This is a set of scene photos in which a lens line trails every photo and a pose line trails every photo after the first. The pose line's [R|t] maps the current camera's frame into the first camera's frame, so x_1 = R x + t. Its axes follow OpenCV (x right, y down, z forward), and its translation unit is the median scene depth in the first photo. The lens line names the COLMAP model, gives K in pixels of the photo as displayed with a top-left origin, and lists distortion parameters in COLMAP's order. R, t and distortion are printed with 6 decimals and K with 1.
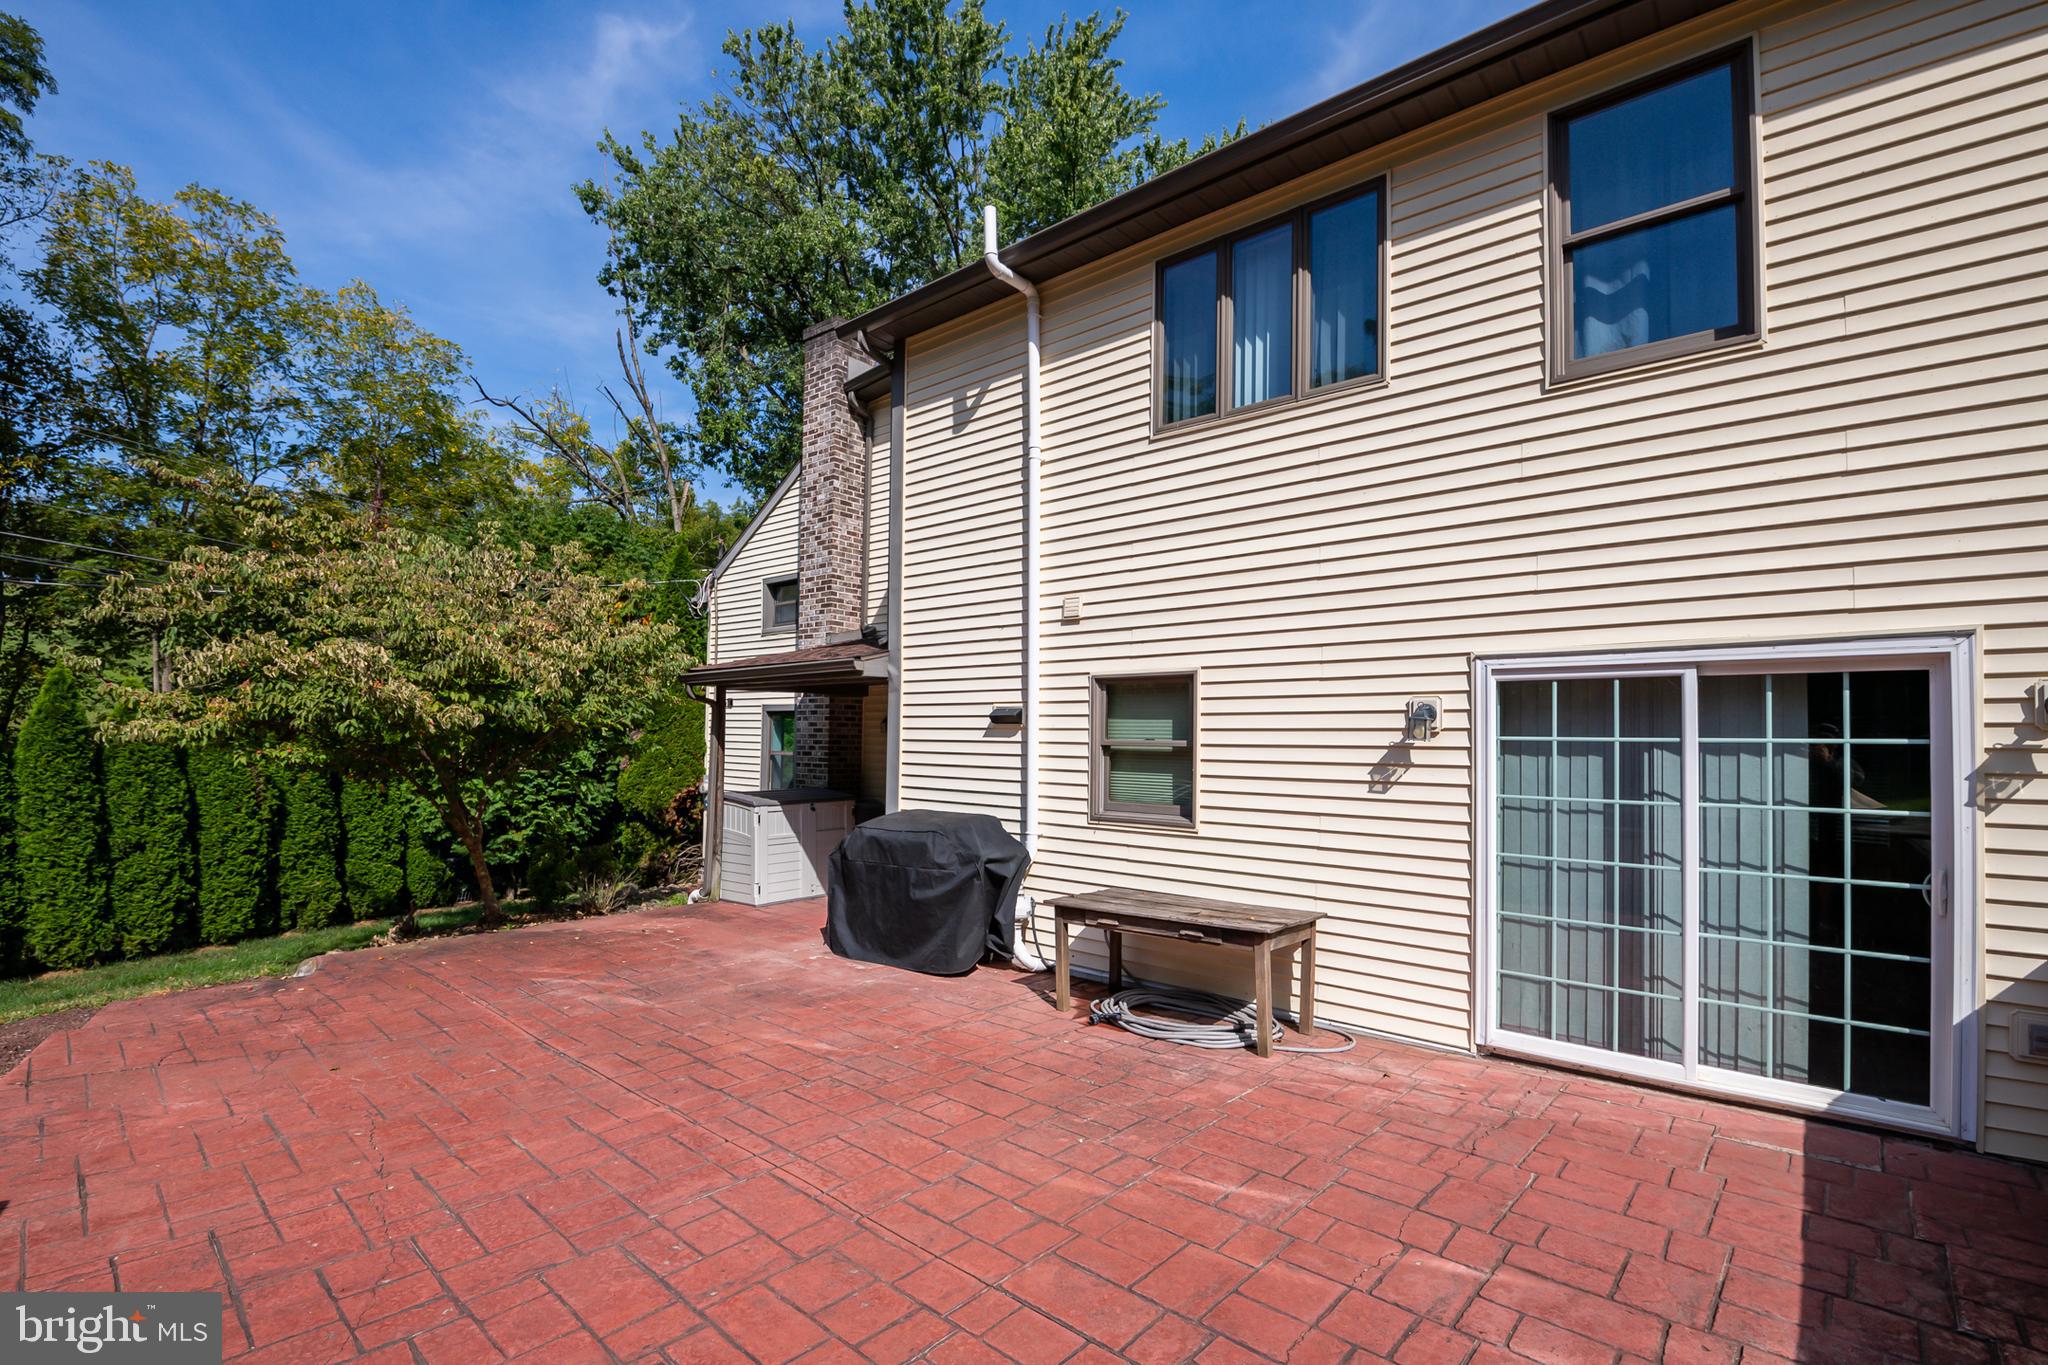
lens RADIAL K [[921.1, 0, 1009.8], [0, 921.1, 716.7], [0, 0, 1]] dist [-0.001694, -0.000839]
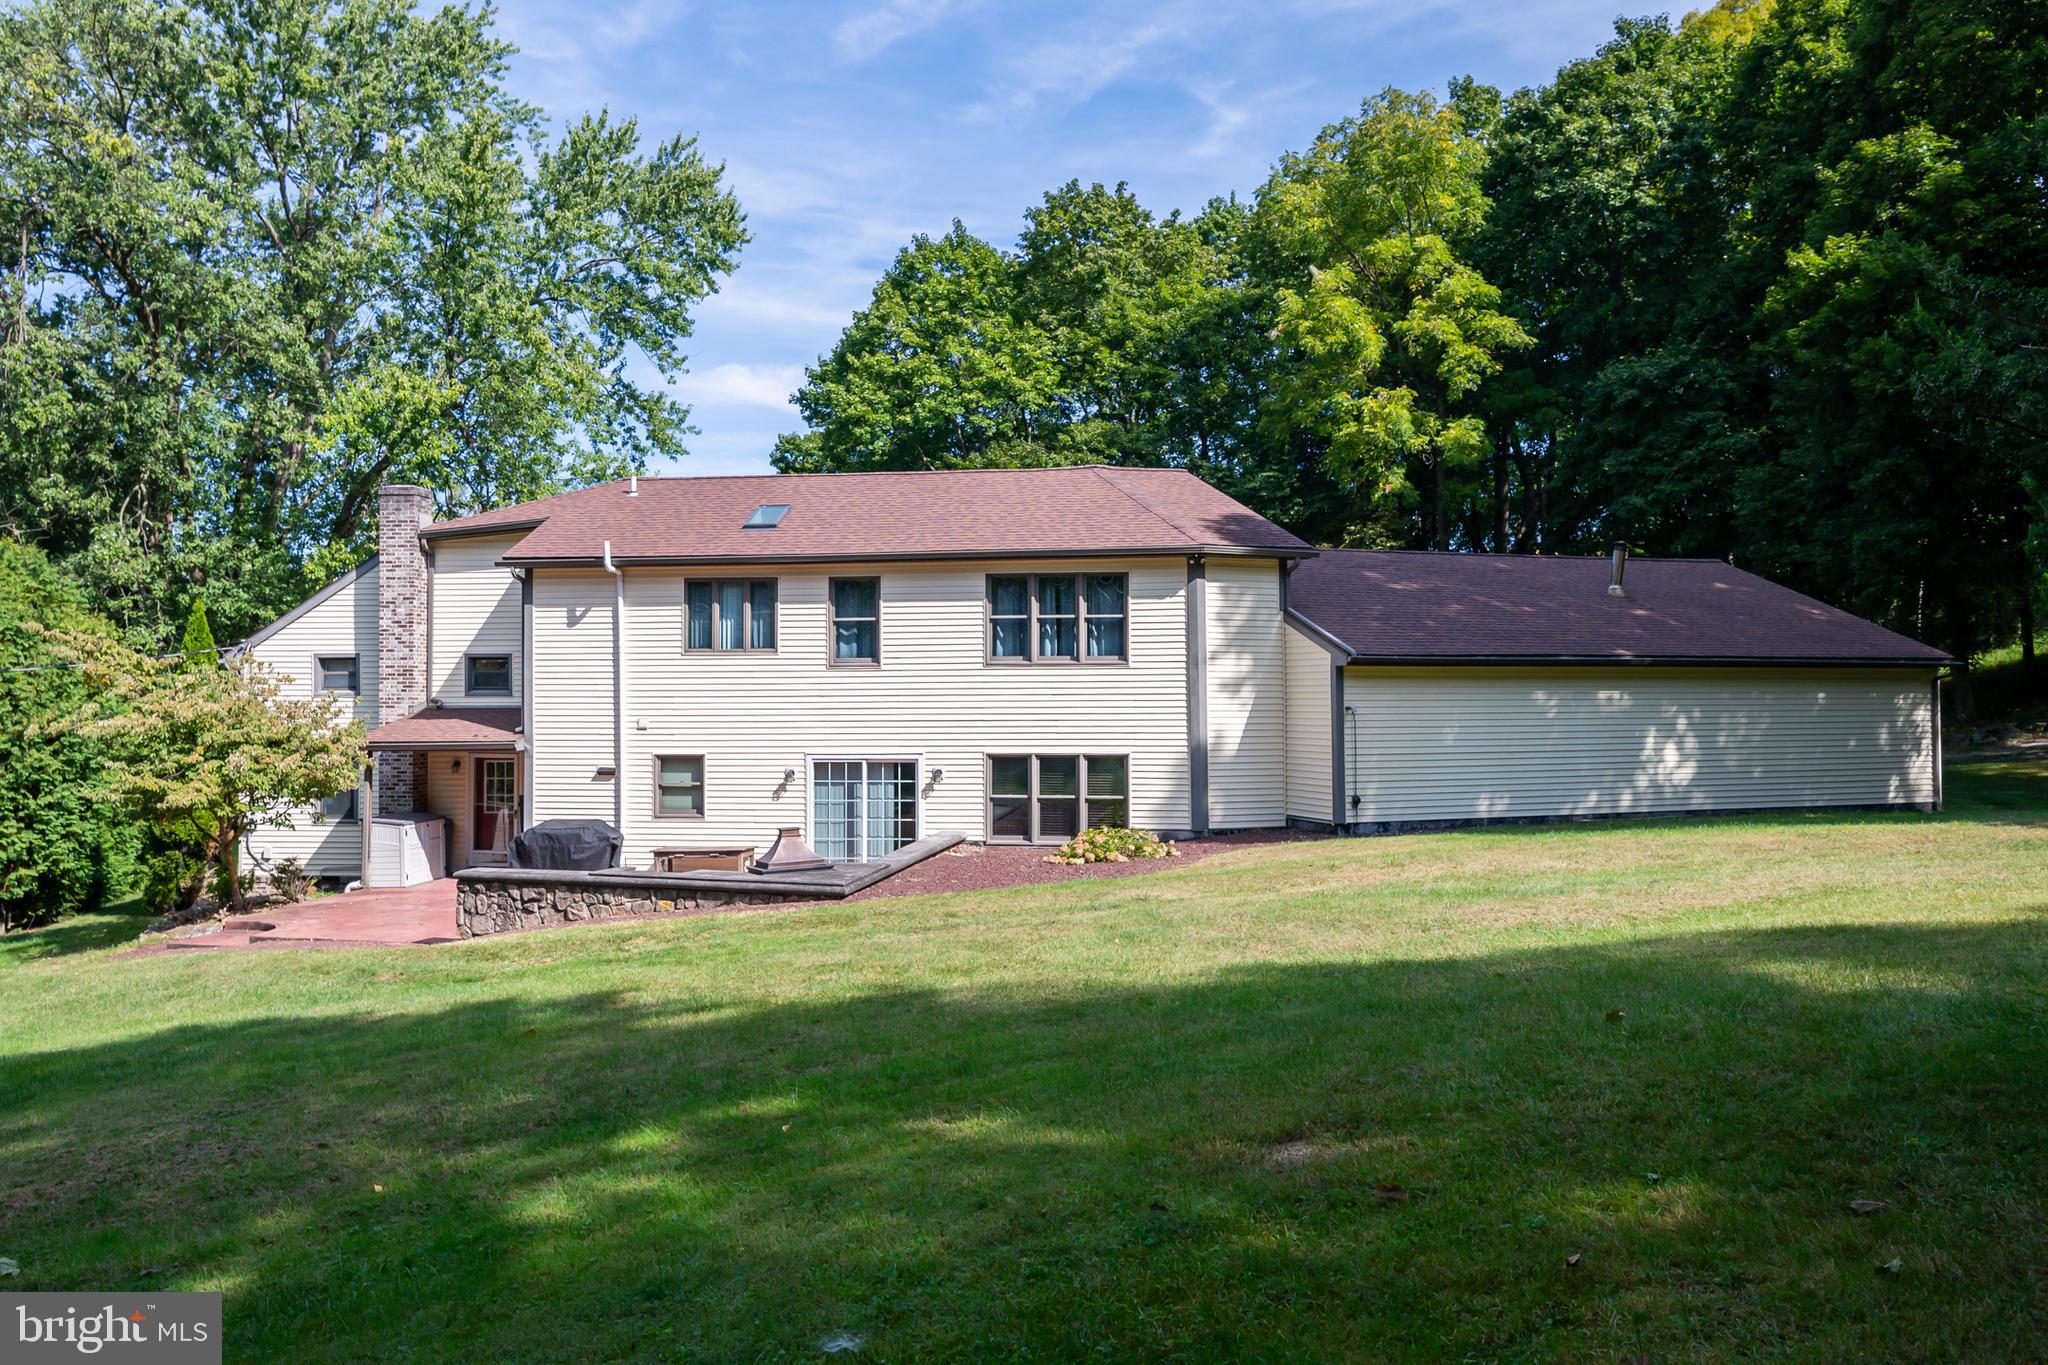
lens RADIAL K [[1520.2, 0, 1027.4], [0, 1520.2, 691.1], [0, 0, 1]] dist [0.028579, 0.008819]
pose [[0.830212, -0.009842, 0.557360, -1.282600], [-0.001893, 0.999789, 0.020475, -0.288837], [-0.557444, -0.018054, 0.830018, -2.715977]]
